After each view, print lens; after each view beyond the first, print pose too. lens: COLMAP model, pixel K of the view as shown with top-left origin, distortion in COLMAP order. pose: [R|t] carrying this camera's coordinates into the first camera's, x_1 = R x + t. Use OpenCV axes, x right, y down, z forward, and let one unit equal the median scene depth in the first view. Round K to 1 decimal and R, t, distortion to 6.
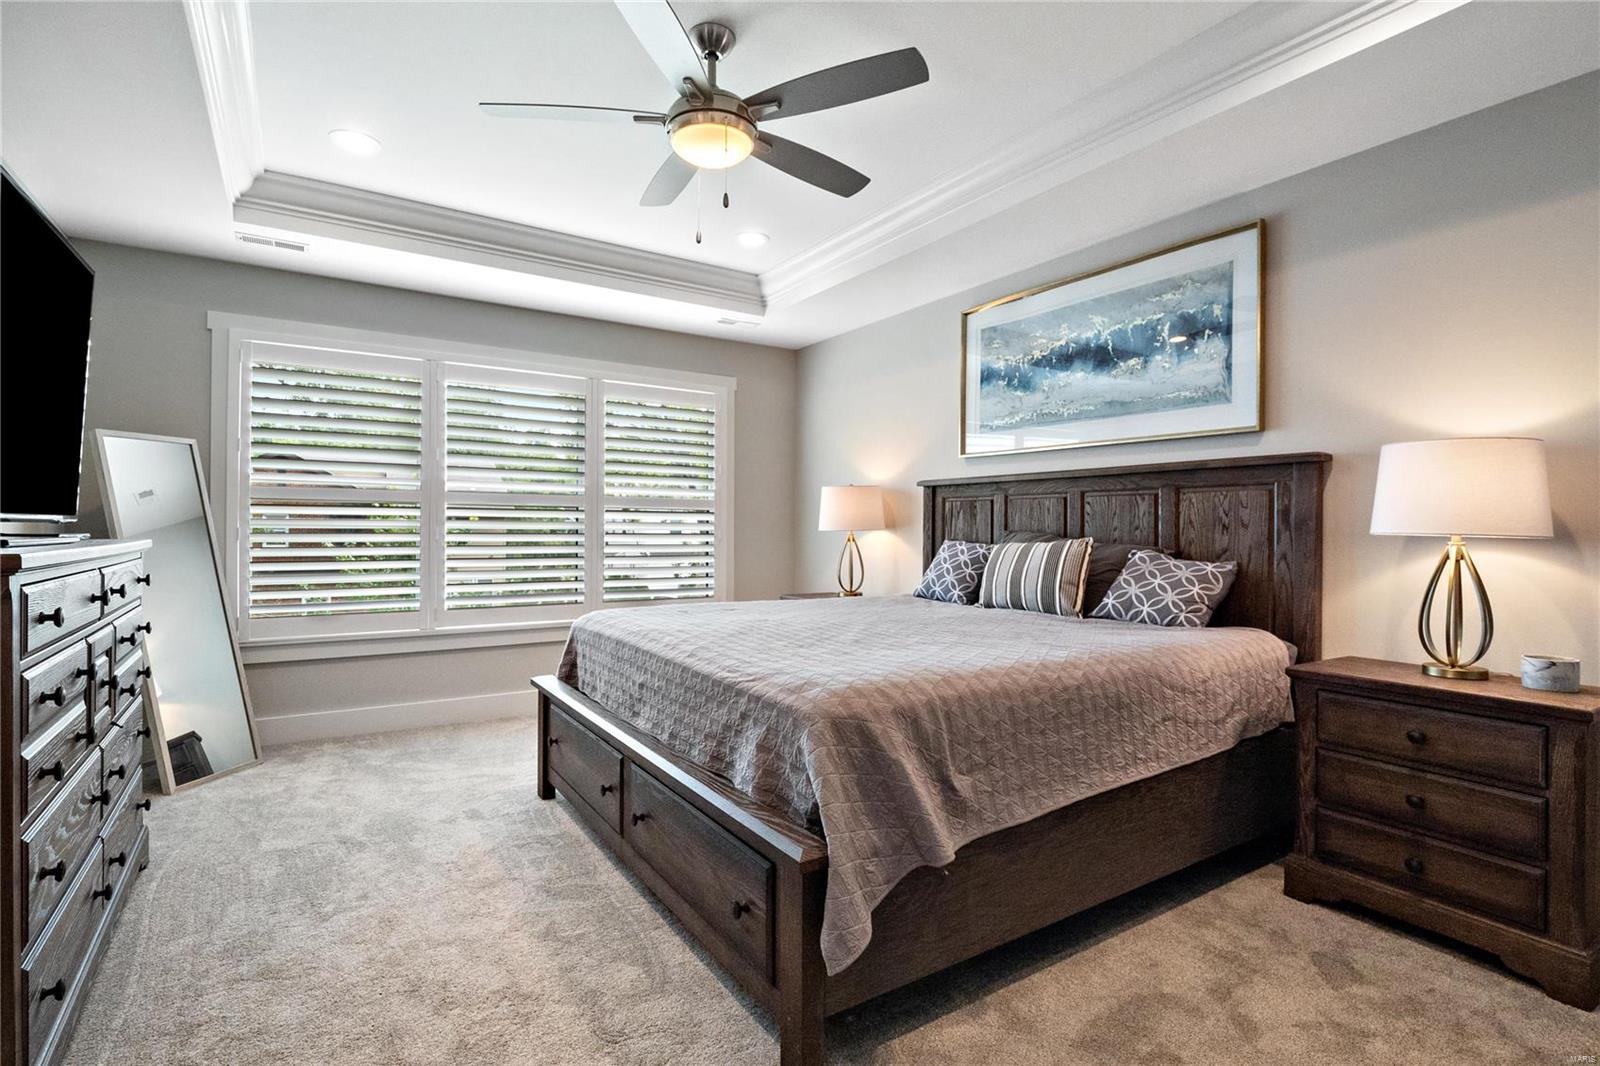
lens RADIAL K [[756.7, 0, 800.5], [0, 756.7, 528.6], [0, 0, 1]] dist [-0.001272, -0.000281]
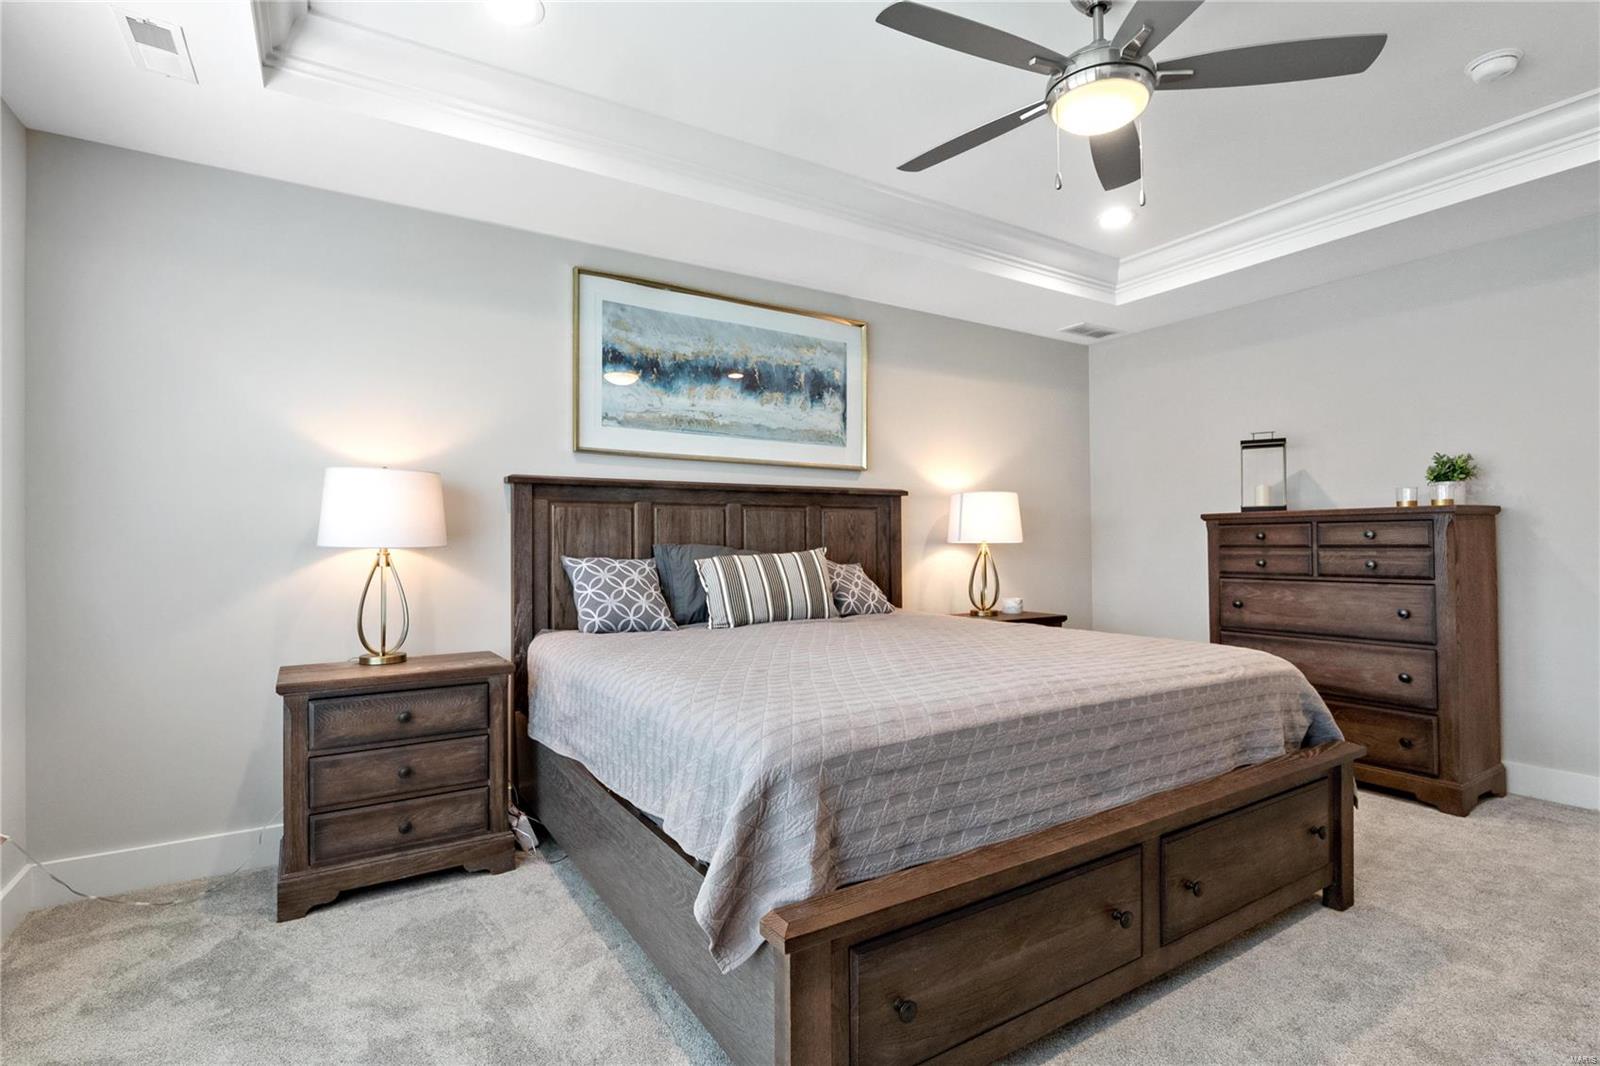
lens RADIAL K [[756.7, 0, 801.3], [0, 756.7, 535.6], [0, 0, 1]] dist [-0.001272, -0.000281]
pose [[0.016547, -0.007184, 0.999837, -0.702255], [0.000787, 0.999974, 0.007171, -0.014314], [-0.999863, 0.000668, 0.016552, 0.928244]]
